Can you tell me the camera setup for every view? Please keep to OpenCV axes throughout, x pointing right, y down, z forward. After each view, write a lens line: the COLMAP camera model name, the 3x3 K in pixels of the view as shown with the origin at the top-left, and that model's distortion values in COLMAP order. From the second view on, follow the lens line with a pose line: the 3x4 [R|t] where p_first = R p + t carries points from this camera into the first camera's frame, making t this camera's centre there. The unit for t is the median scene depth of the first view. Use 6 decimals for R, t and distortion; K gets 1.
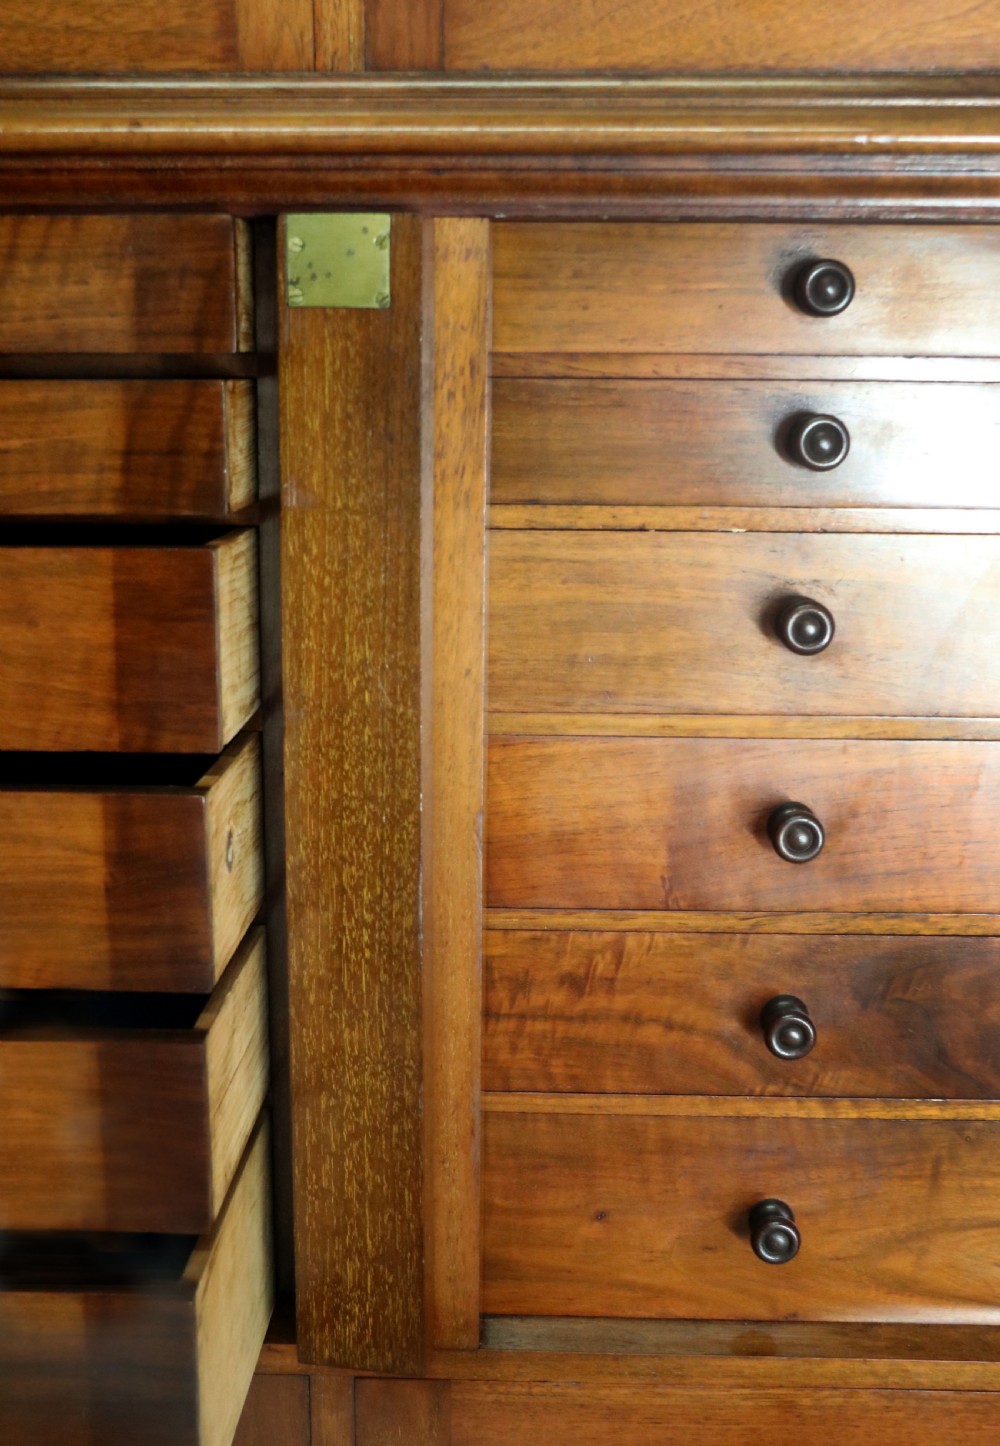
lens RADIAL K [[1564.7, 0, 513.7], [0, 1564.7, 686.3], [0, 0, 1]] dist [-0.053962, 0.000000]
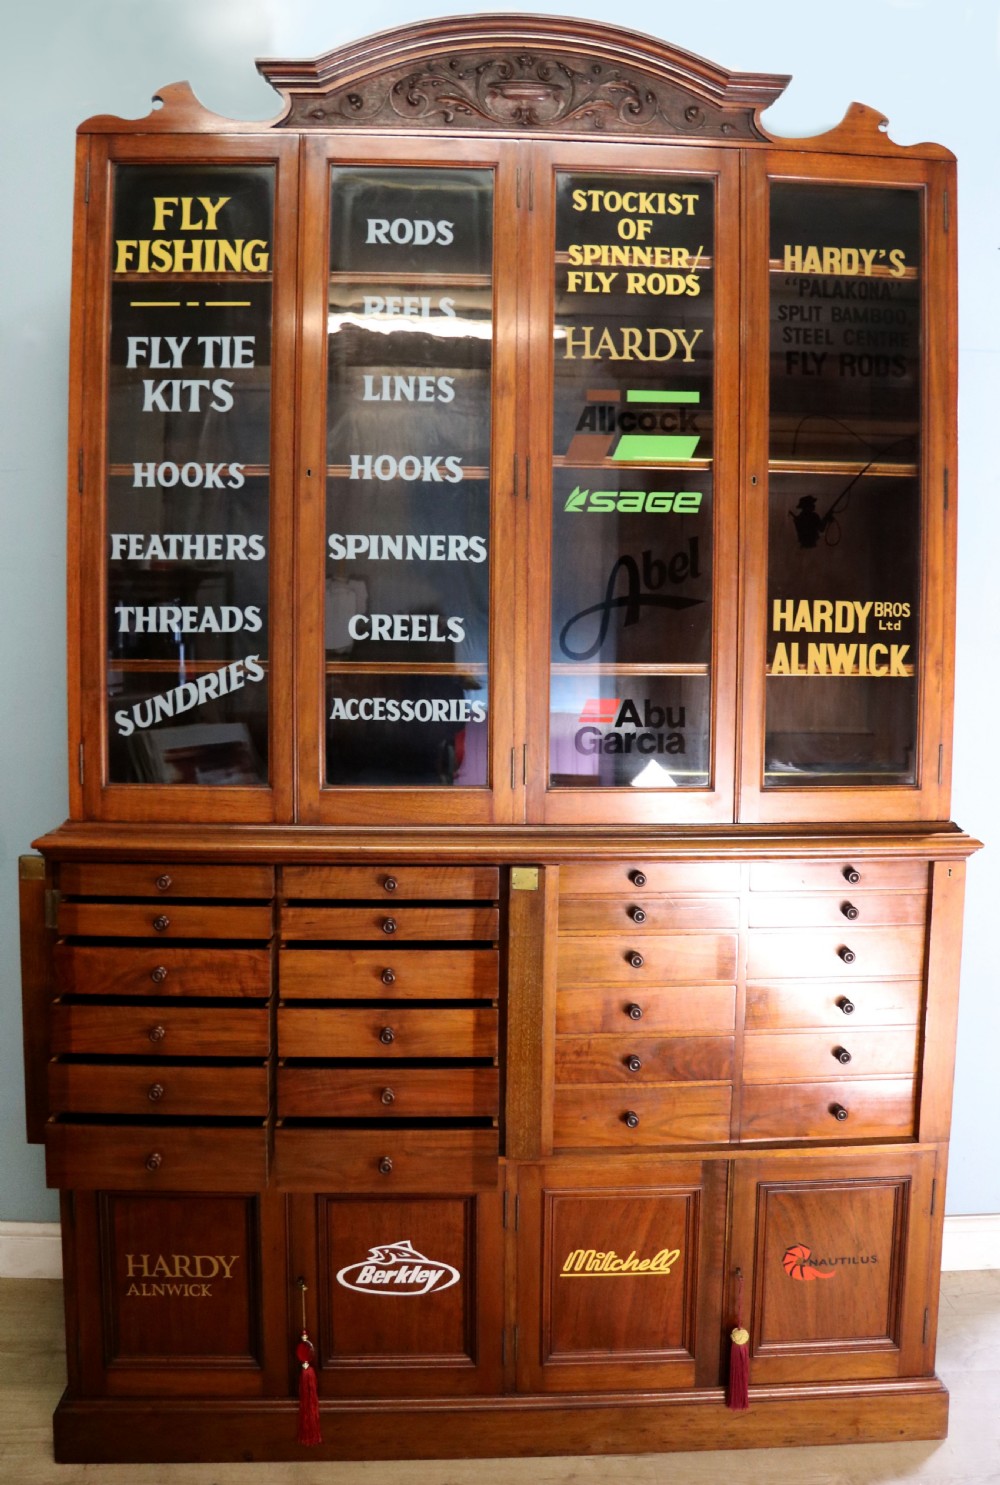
lens RADIAL K [[1216.0, 0, 480.0], [0, 1216.0, 678.7], [0, 0, 1]] dist [-0.156718, 0.095366]
pose [[0.997240, -0.003915, 0.074137, -0.414666], [0.014967, 0.988706, -0.149122, -0.281783], [-0.072716, 0.149820, 0.986036, -2.005041]]
